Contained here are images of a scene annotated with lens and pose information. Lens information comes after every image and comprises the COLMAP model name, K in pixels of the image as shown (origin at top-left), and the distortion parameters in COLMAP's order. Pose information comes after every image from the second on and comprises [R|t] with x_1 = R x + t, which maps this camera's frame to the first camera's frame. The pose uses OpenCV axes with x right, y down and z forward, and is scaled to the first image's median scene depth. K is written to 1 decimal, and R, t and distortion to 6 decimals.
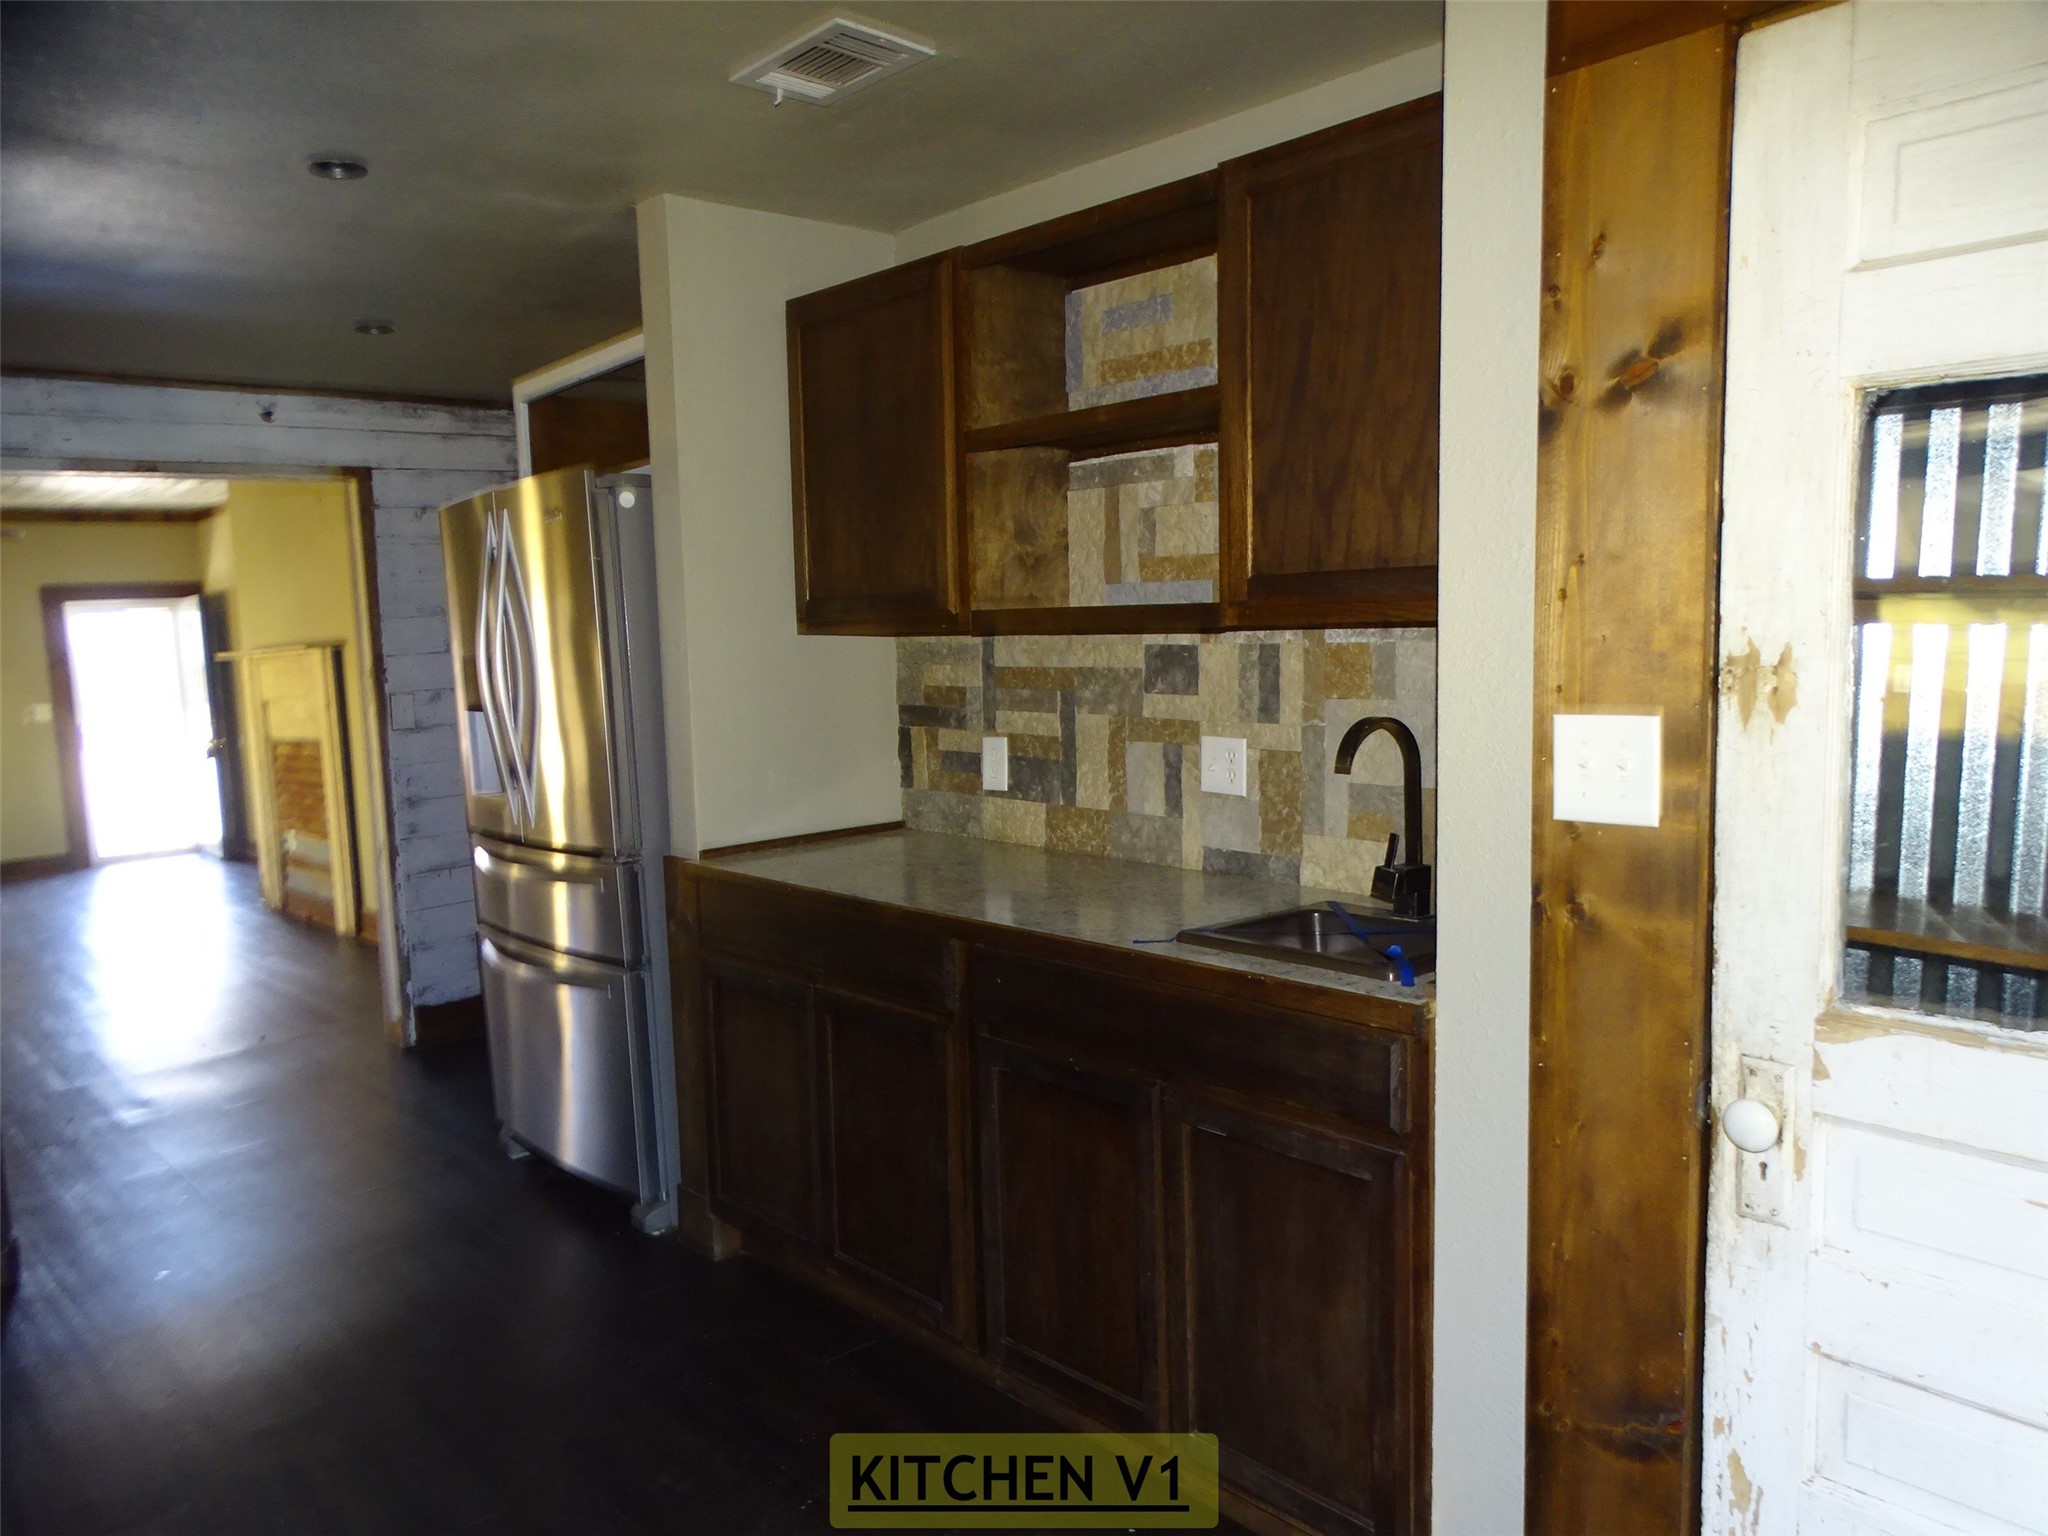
lens RADIAL K [[1424.0, 0, 1019.4], [0, 1424.0, 775.2], [0, 0, 1]] dist [0.000593, 0.000248]
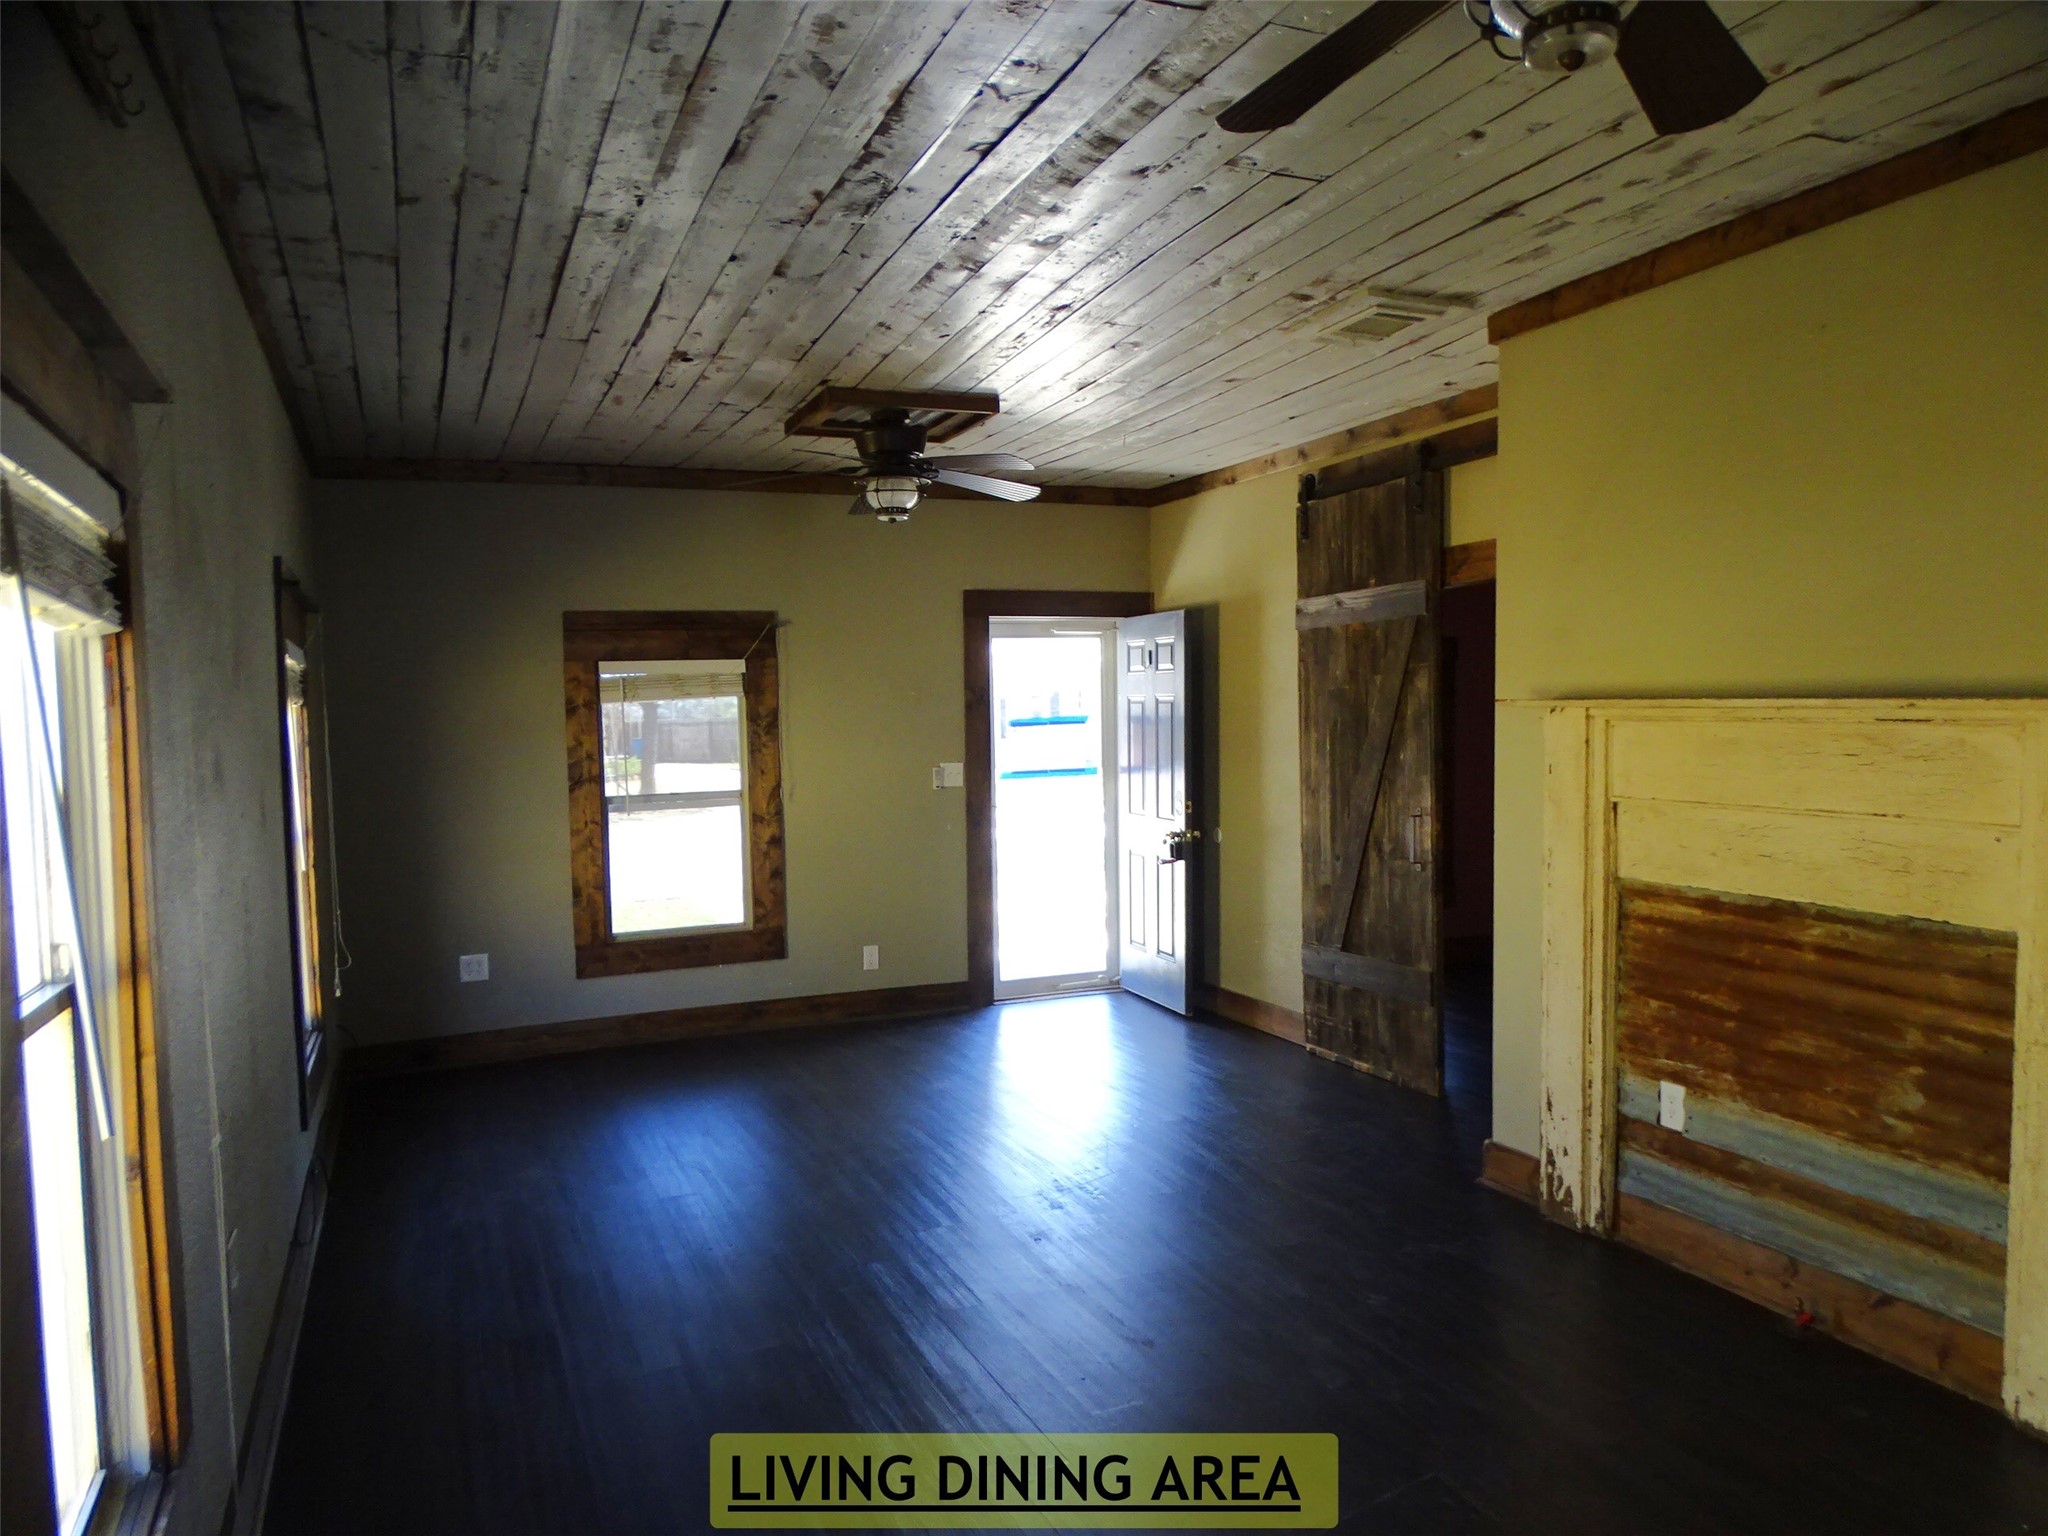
lens RADIAL K [[1424.0, 0, 1027.9], [0, 1424.0, 768.1], [0, 0, 1]] dist [0.000593, 0.000248]
pose [[0.937375, 0.050881, -0.344585, -0.751469], [-0.067862, 0.996994, -0.037390, -0.042323], [0.341647, 0.058433, 0.938010, 0.661410]]
